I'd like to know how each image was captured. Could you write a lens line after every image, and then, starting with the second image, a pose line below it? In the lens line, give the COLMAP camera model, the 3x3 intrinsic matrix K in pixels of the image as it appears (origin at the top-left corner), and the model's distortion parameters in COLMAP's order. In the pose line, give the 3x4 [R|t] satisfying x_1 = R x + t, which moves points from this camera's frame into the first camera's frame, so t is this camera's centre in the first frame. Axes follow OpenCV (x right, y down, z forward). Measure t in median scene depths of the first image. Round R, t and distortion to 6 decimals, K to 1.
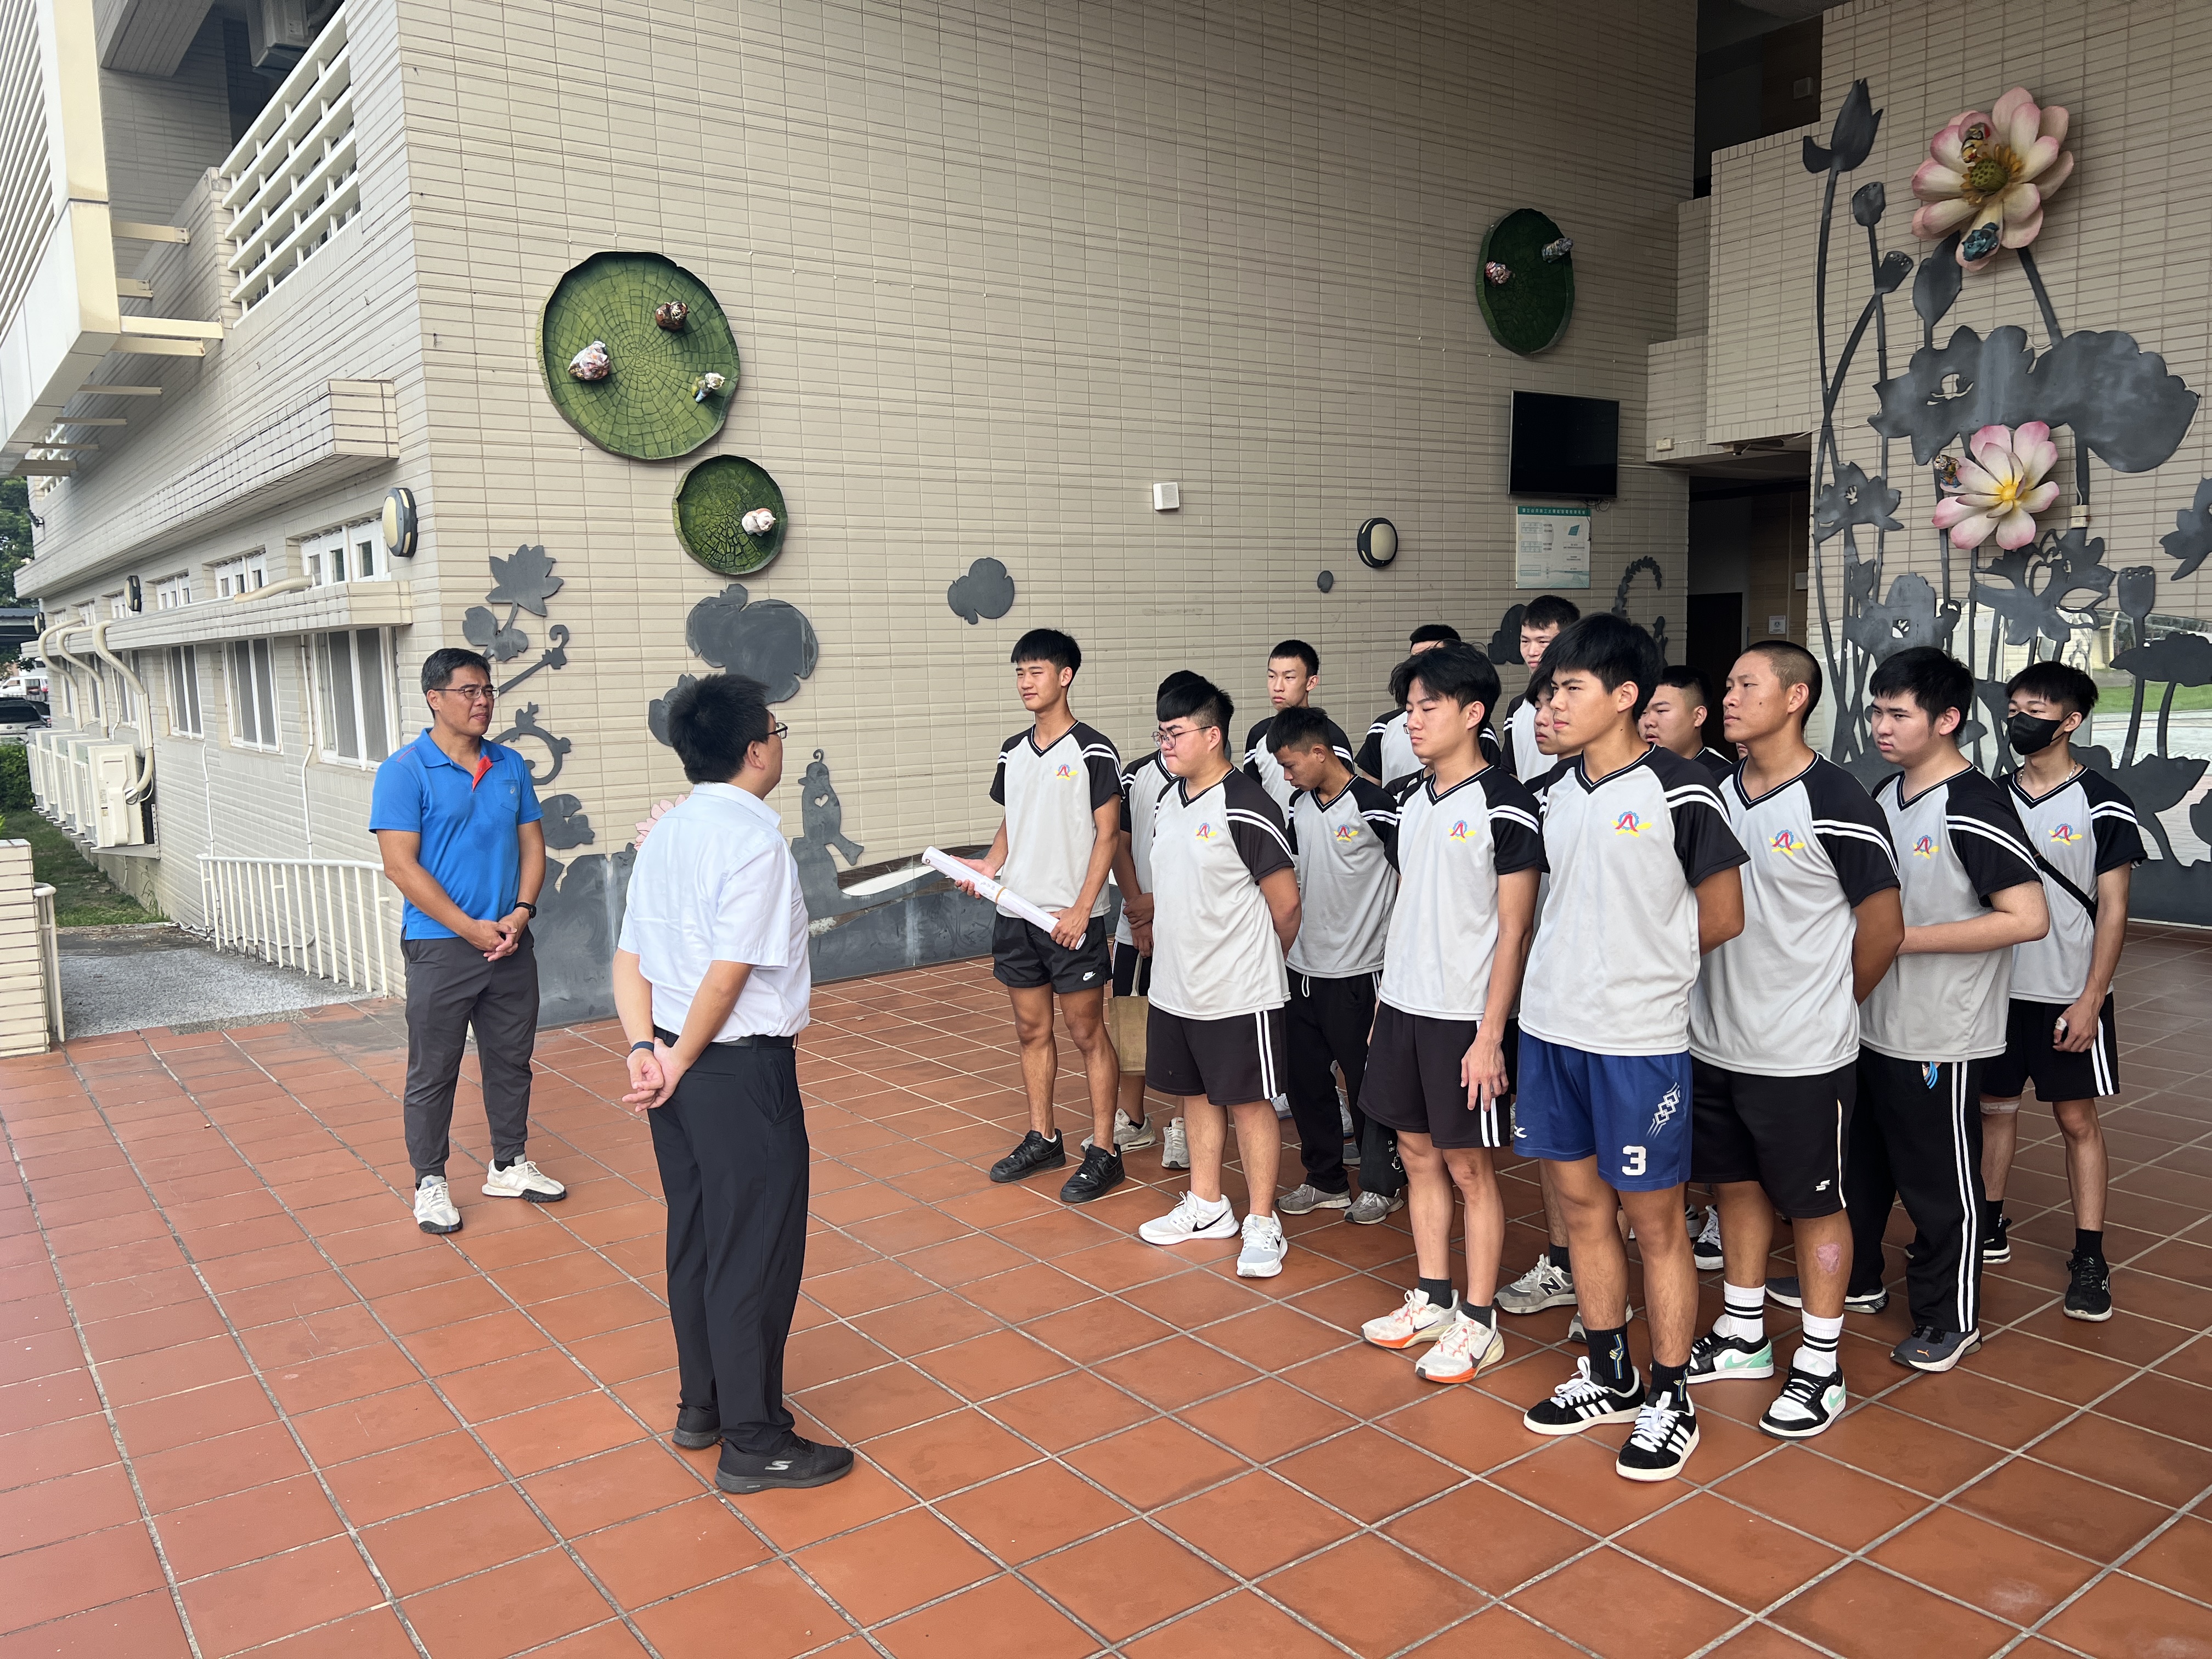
lens RADIAL K [[1681.1, 0, 1087.5], [0, 1681.1, 836.0], [0, 0, 1]] dist [0.041959, -0.051062]
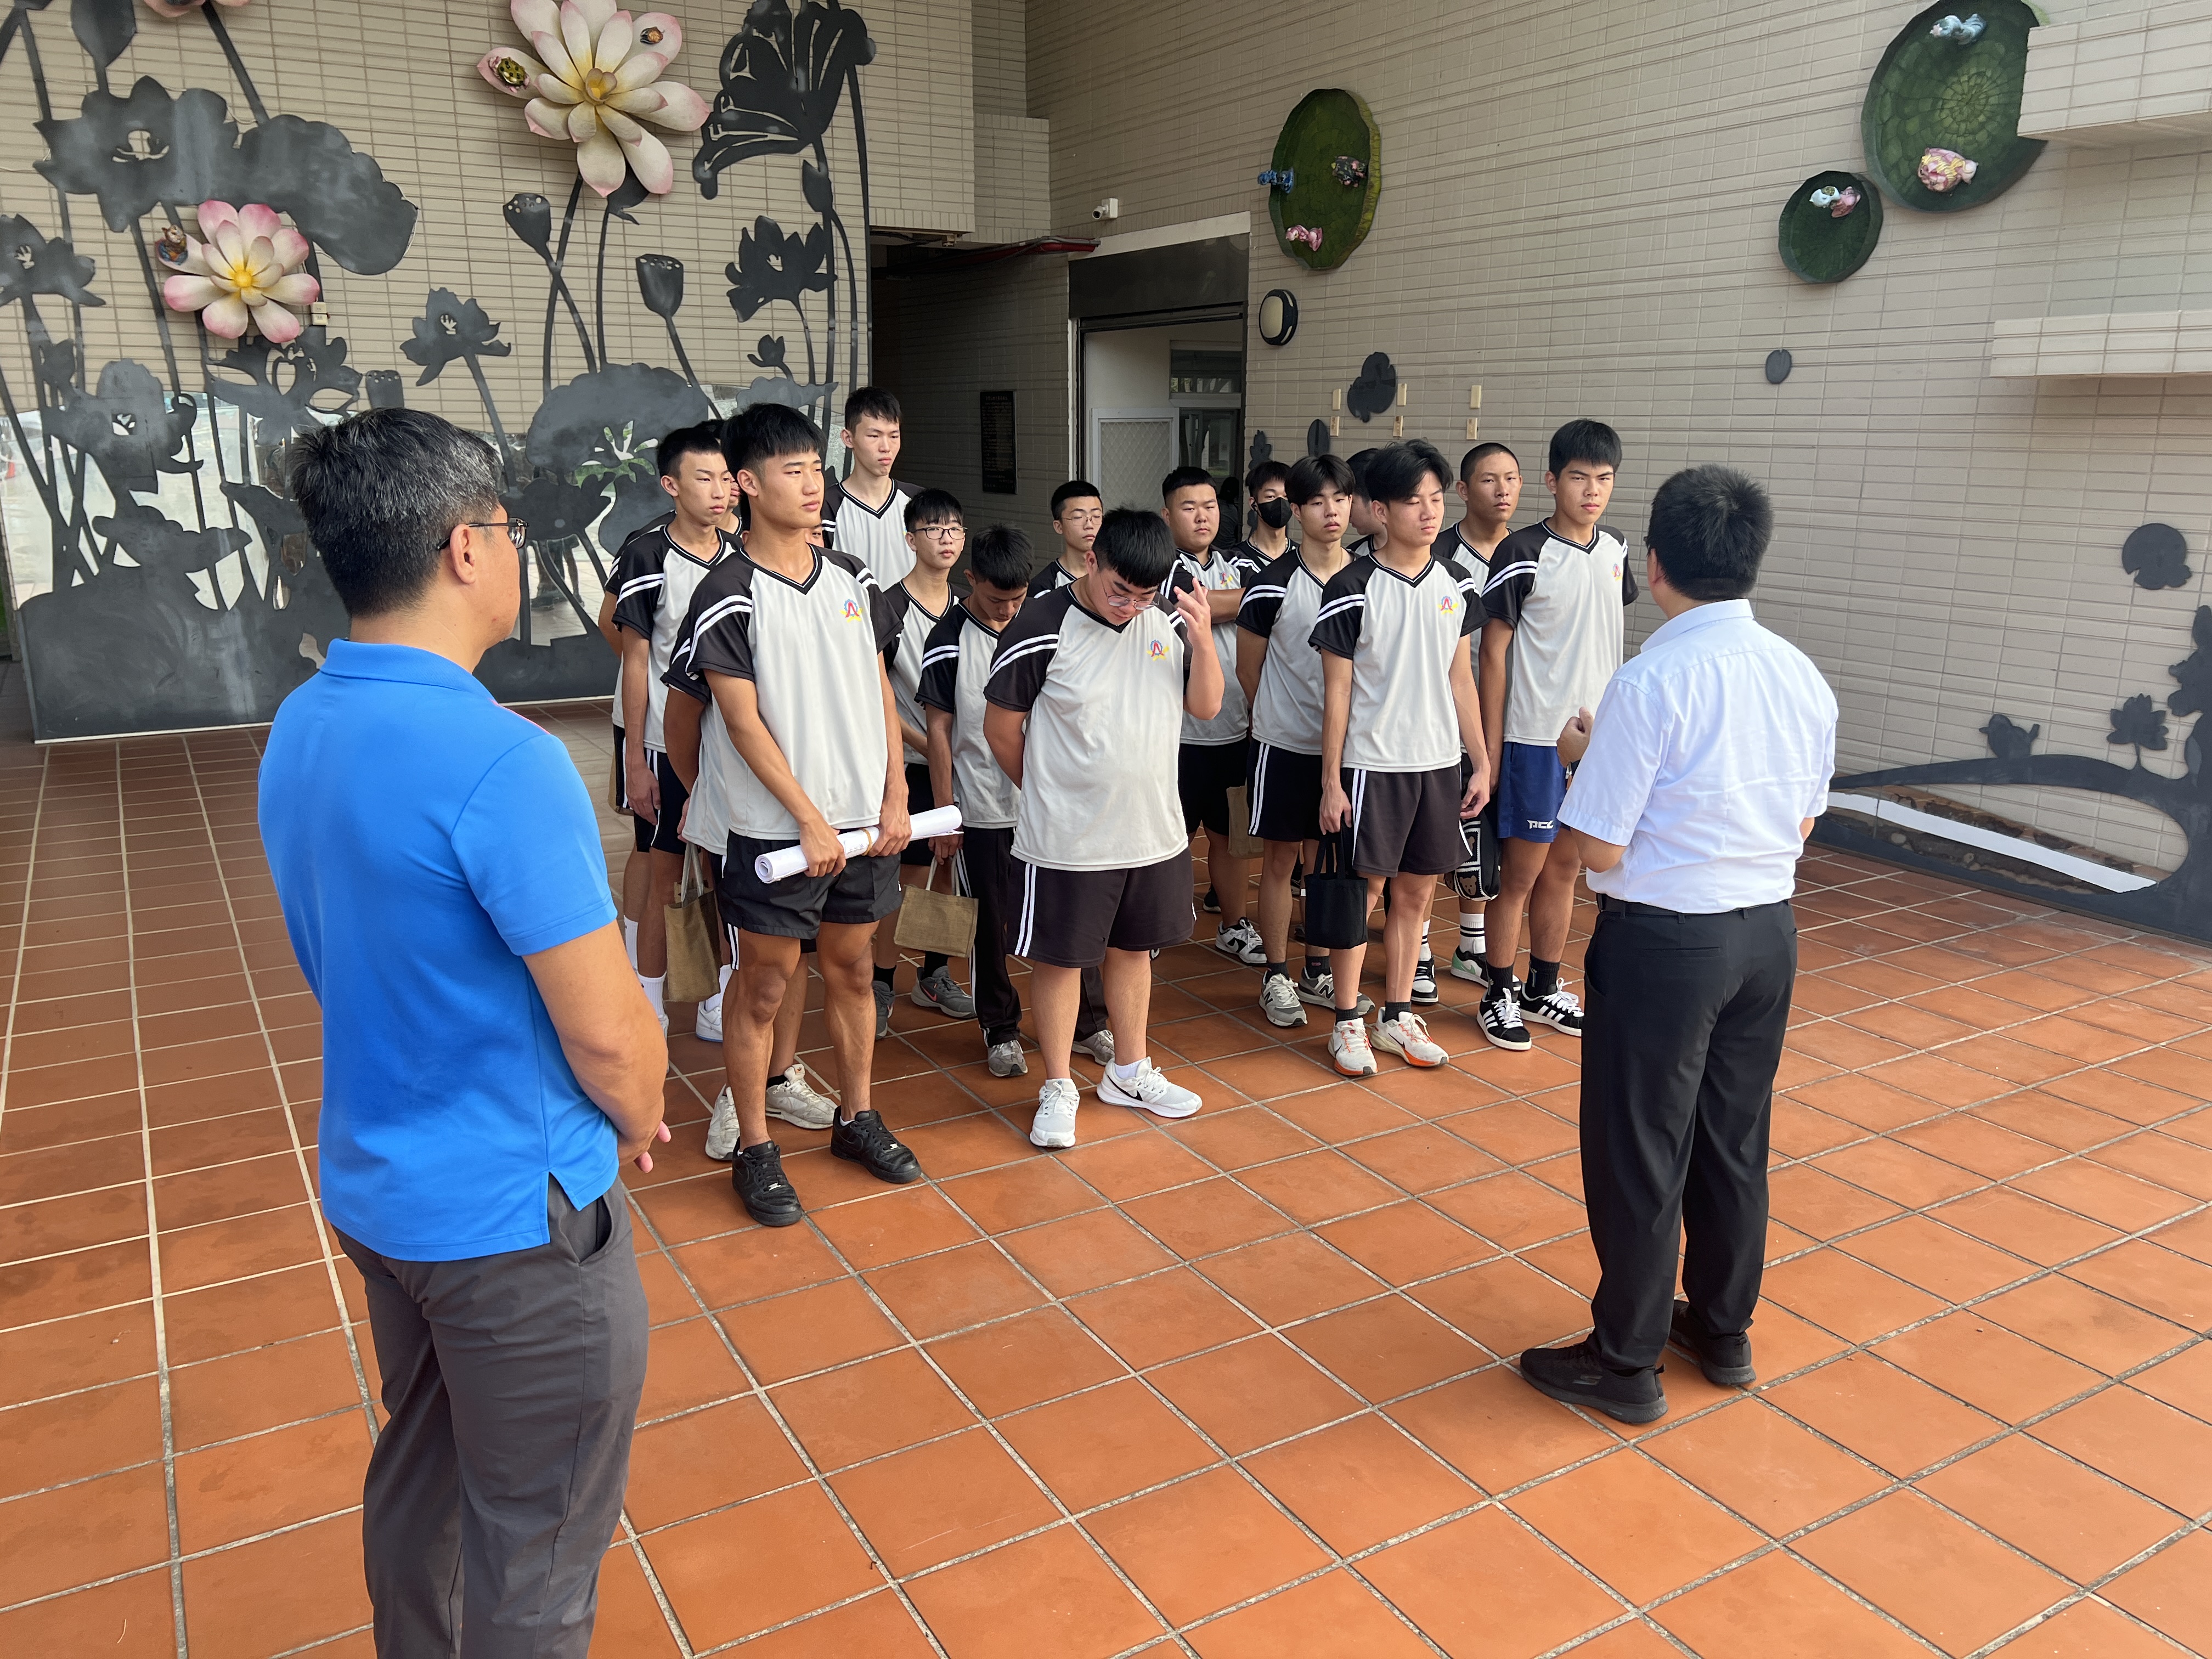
lens RADIAL K [[1681.1, 0, 1152.8], [0, 1681.1, 824.0], [0, 0, 1]] dist [0.041959, -0.051062]
pose [[0.086621, -0.206112, 0.974687, -0.426574], [0.104185, 0.974874, 0.196893, -0.046680], [-0.990779, 0.084493, 0.105918, 0.479707]]
